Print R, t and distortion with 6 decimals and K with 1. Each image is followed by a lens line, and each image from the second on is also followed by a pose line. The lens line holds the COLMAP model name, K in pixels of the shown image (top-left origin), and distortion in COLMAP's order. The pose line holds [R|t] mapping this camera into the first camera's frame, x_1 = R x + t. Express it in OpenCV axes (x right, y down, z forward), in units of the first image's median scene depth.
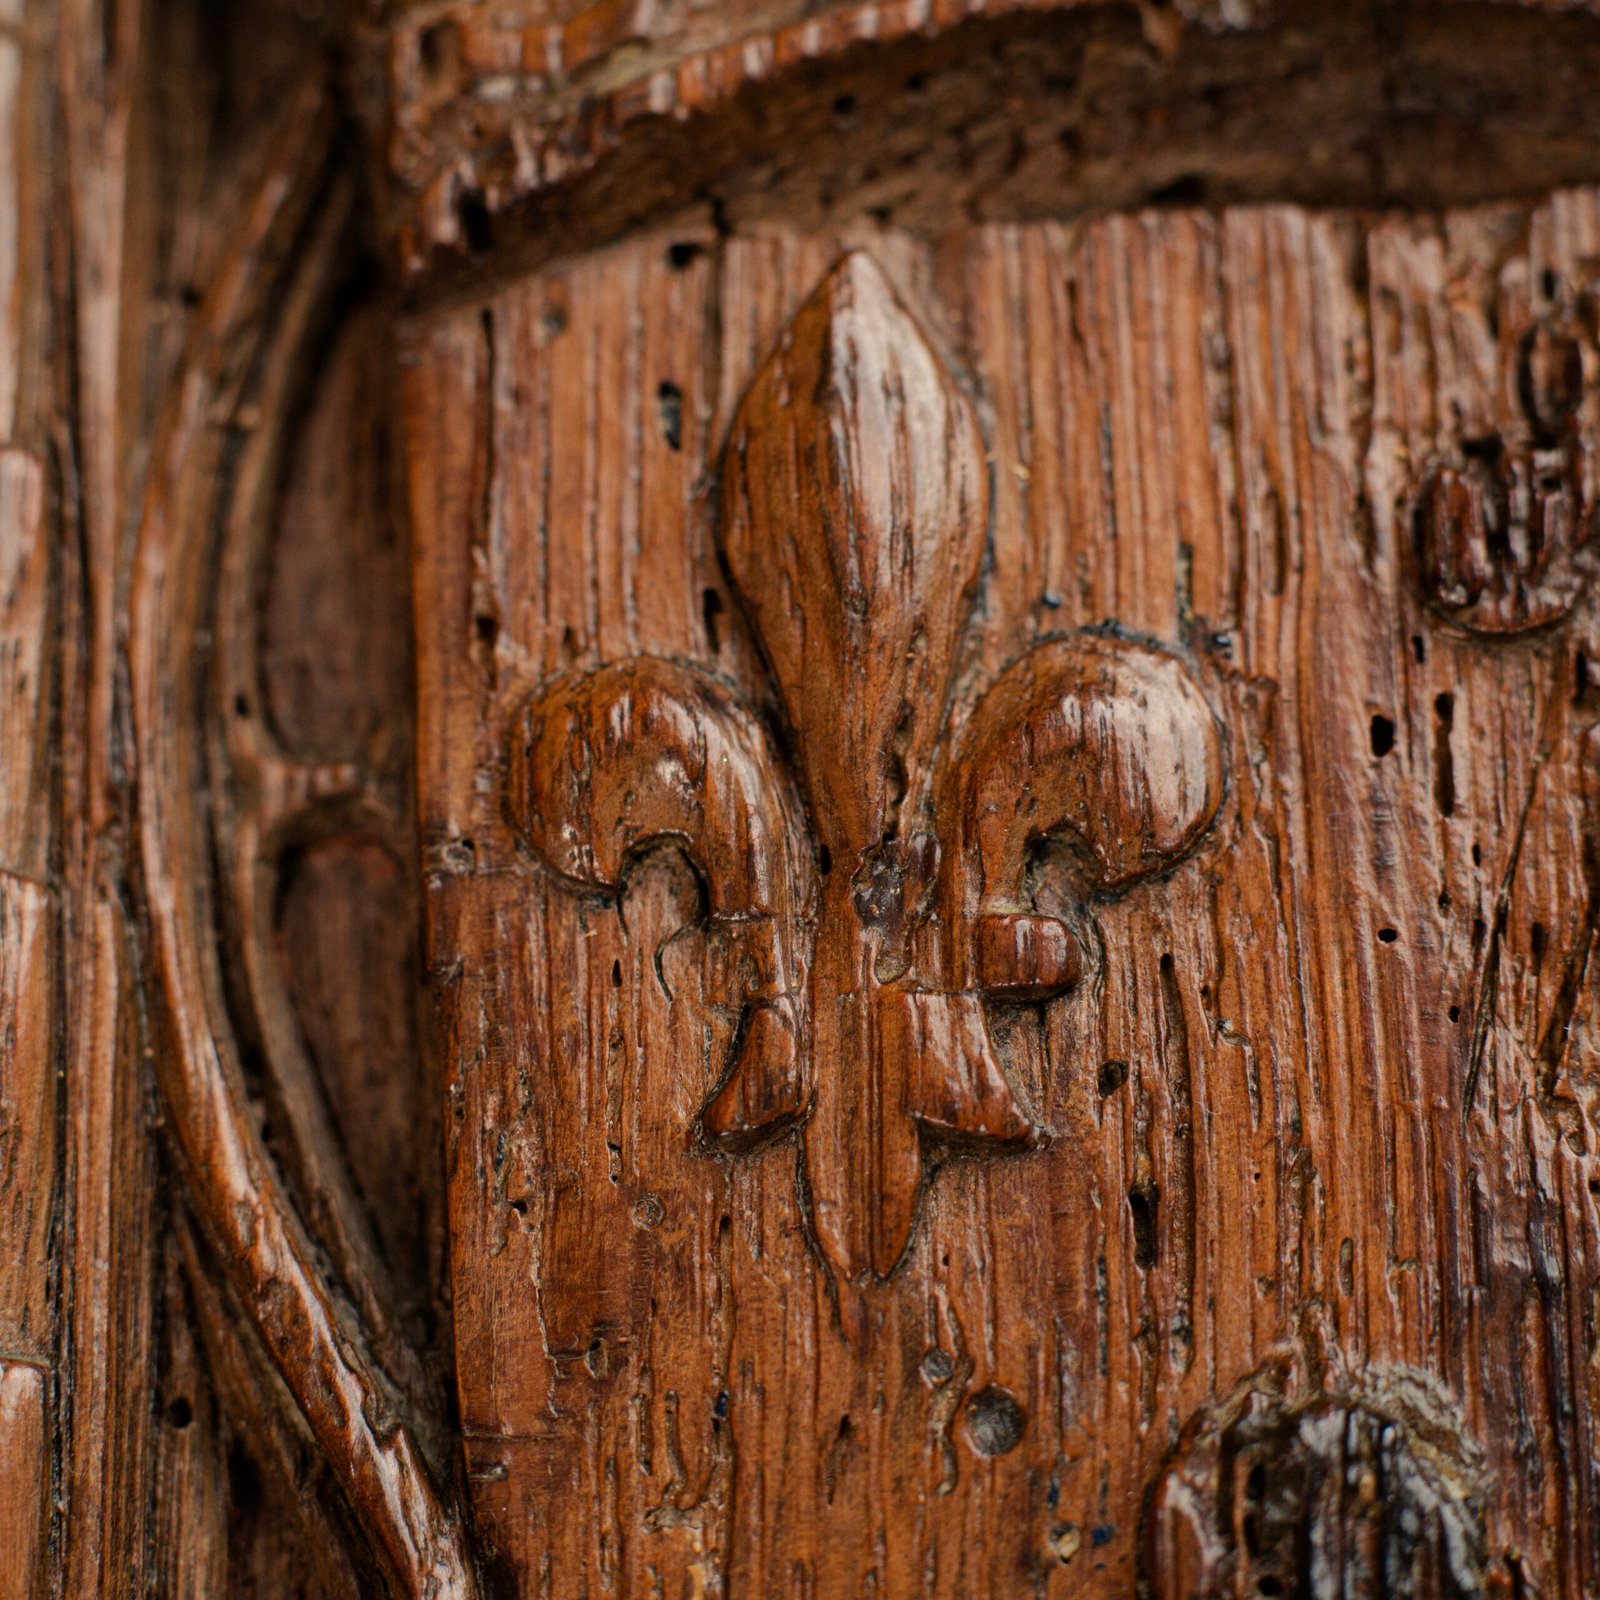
lens RADIAL K [[4006.0, 0, 854.0], [0, 4006.0, 931.7], [0, 0, 1]] dist [0.002632, 0.000000]
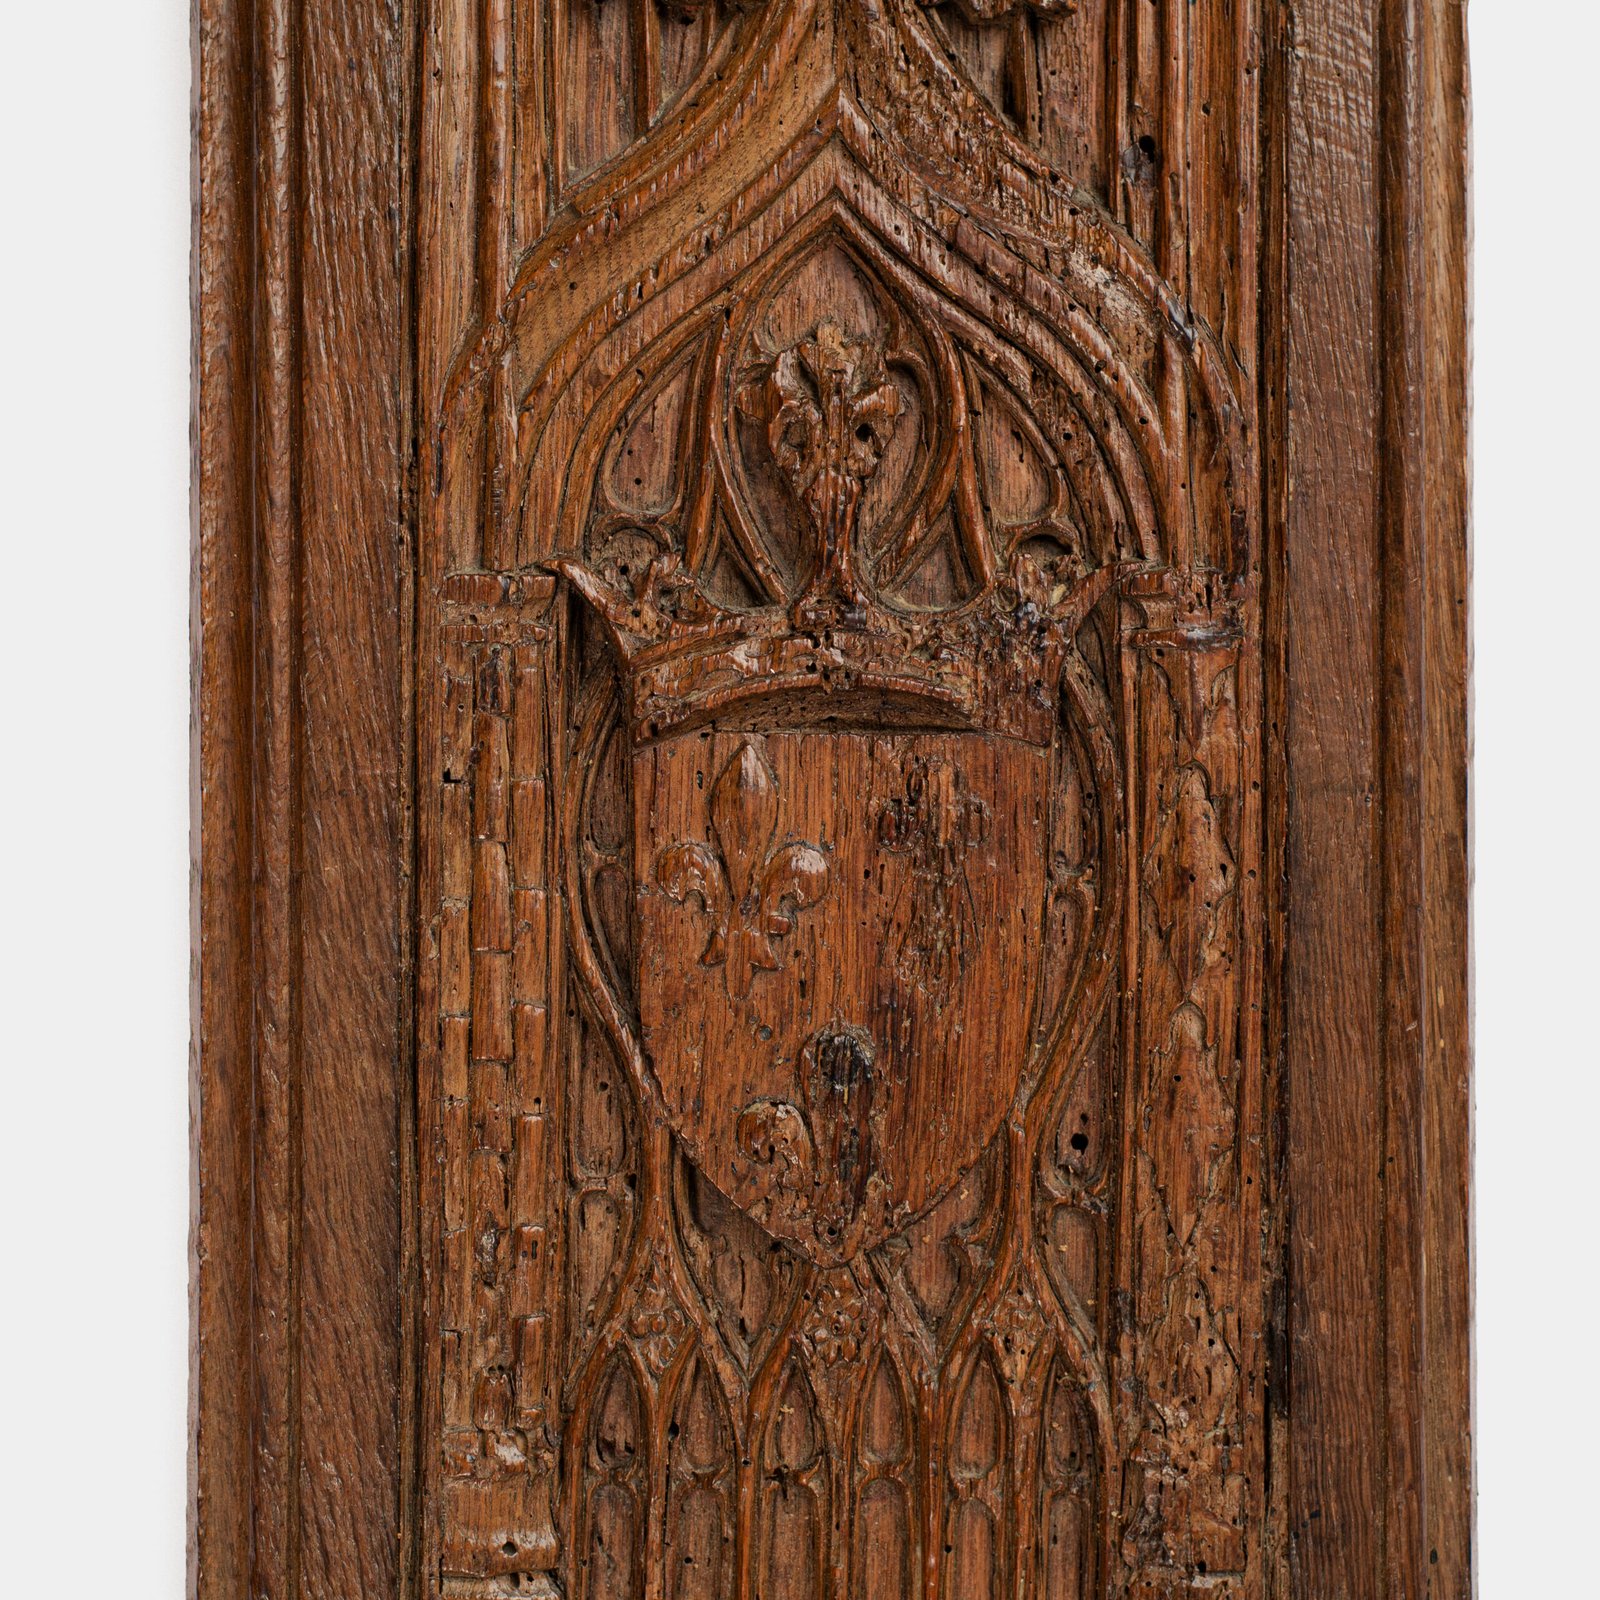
lens RADIAL K [[4006.0, 0, 784.9], [0, 4006.0, 808.2], [0, 0, 1]] dist [0.002632, 0.000000]
pose [[0.996483, 0.048620, 0.068252, -0.239857], [-0.064869, 0.963166, 0.260965, -1.187308], [-0.053050, -0.264474, 0.962933, -2.974719]]
